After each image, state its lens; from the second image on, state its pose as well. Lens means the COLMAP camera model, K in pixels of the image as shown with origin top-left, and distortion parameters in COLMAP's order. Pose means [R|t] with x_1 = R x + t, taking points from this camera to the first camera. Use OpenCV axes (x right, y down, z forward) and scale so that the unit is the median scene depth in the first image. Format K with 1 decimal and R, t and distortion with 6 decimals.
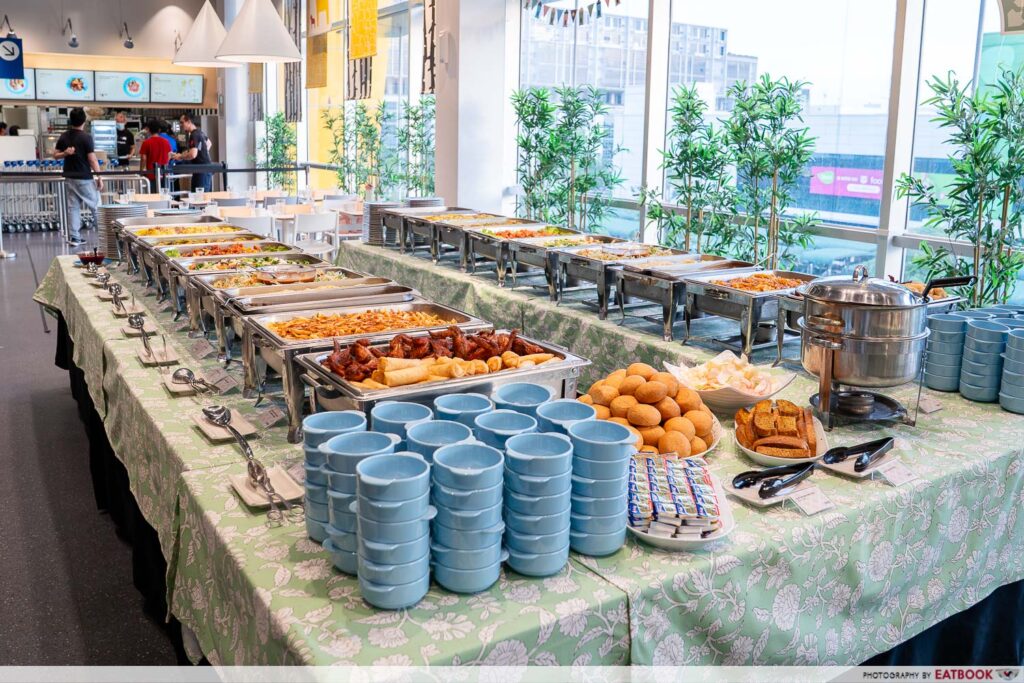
lens RADIAL K [[848.2, 0, 512.8], [0, 848.2, 278.3], [0, 0, 1]] dist [-0.100325, 0.009852]
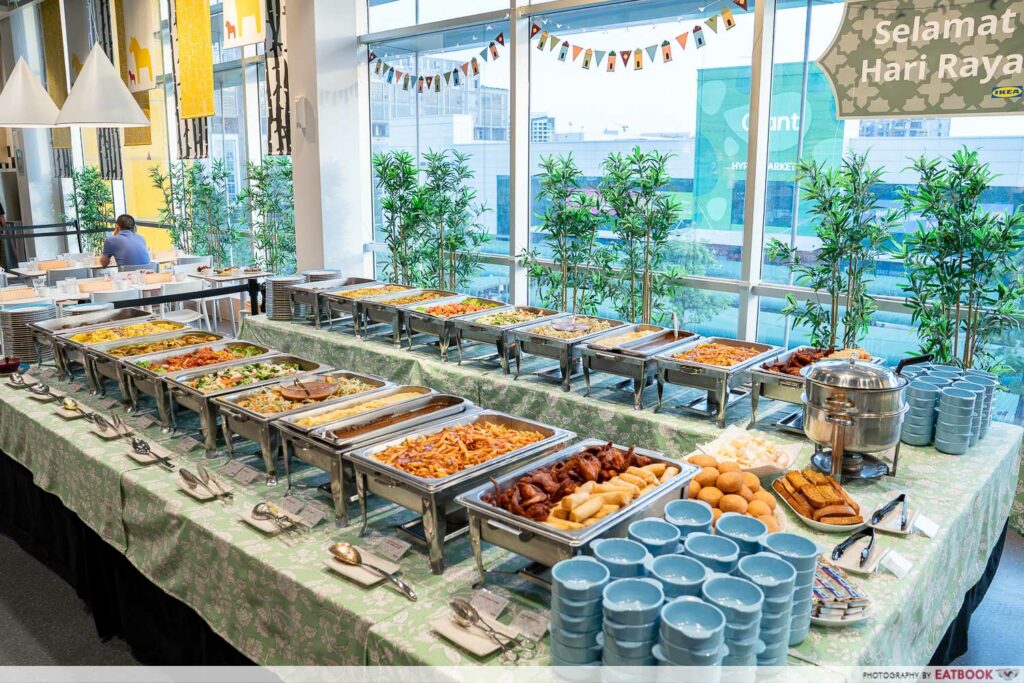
lens RADIAL K [[789.4, 0, 512.0], [0, 789.4, 341.5], [0, 0, 1]] dist [-0.097828, 0.002583]
pose [[0.962003, -0.077361, 0.261850, -0.188850], [0.063531, 0.996121, 0.060888, -0.069539], [-0.265545, -0.041939, 0.963186, 0.017525]]
